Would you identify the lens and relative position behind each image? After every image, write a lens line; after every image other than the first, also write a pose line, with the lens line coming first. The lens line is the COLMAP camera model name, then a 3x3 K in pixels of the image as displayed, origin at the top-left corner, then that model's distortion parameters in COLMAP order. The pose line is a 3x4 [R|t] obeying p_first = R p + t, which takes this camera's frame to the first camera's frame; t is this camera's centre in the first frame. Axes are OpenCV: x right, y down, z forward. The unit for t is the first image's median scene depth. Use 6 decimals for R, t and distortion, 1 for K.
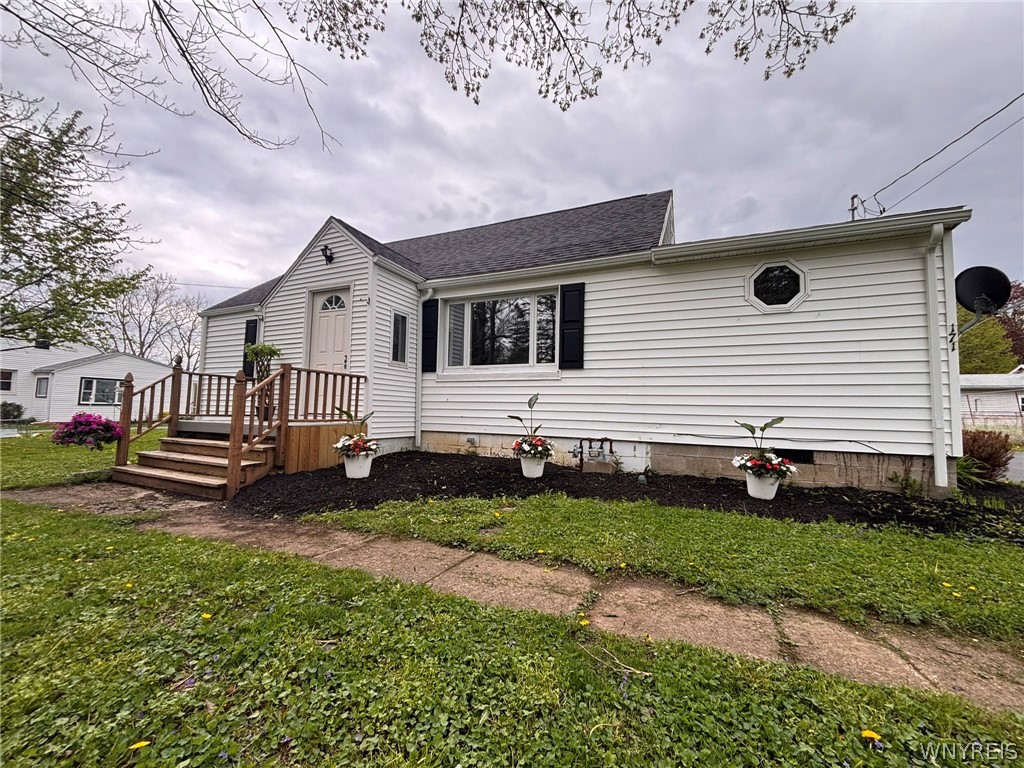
lens RADIAL K [[410.4, 0, 513.7], [0, 410.4, 379.8], [0, 0, 1]] dist [-0.007050, 0.001249]
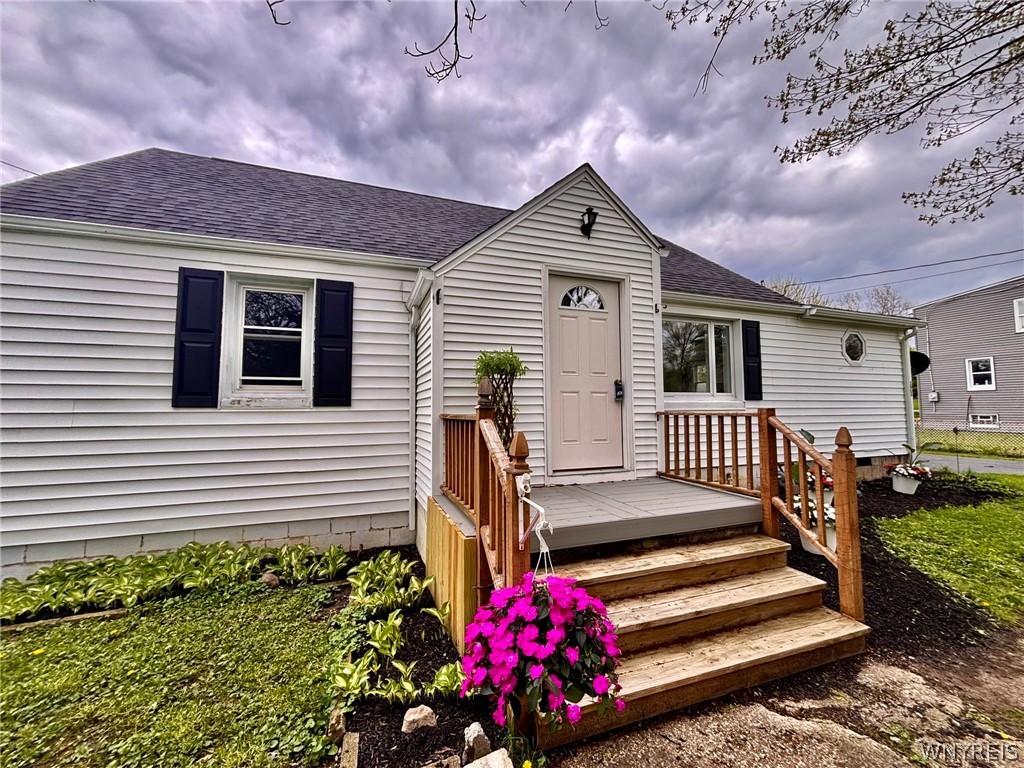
lens RADIAL K [[410.4, 0, 512.4], [0, 410.4, 389.7], [0, 0, 1]] dist [-0.007050, 0.001249]
pose [[0.733325, 0.019344, 0.679603, -1.076112], [-0.032536, 0.999448, 0.006660, -0.039867], [-0.679099, -0.026996, 0.733550, 0.646712]]
